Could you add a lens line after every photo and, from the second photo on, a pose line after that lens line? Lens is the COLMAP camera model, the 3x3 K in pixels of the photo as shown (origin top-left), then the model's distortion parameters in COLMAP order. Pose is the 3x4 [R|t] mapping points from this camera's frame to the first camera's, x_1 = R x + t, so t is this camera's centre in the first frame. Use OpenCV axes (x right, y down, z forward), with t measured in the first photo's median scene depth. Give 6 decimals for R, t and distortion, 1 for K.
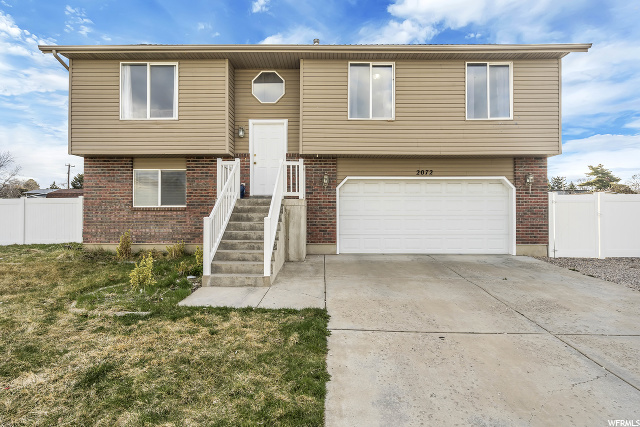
lens RADIAL K [[317.1, 0, 320.0], [0, 317.1, 212.9], [0, 0, 1]] dist [-0.001855, -0.000254]
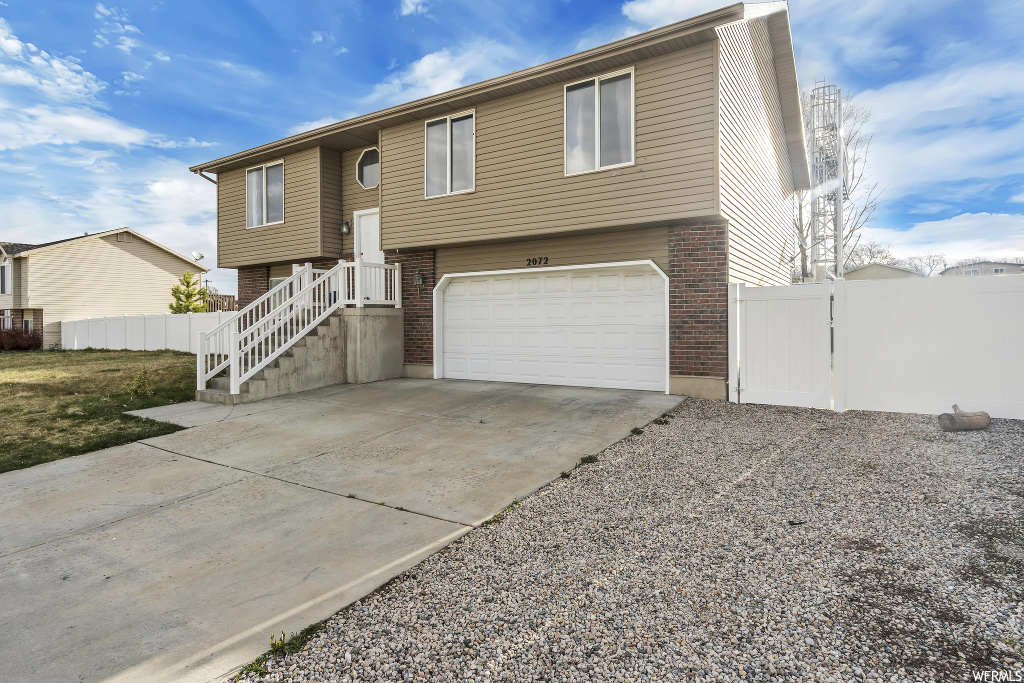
lens RADIAL K [[556.2, 0, 511.9], [0, 556.2, 337.7], [0, 0, 1]] dist [-0.002718, -0.000052]
pose [[0.846808, 0.005510, -0.531870, 0.913643], [0.007208, 0.999736, 0.021834, 0.005349], [0.531849, -0.022323, 0.846545, -0.012757]]
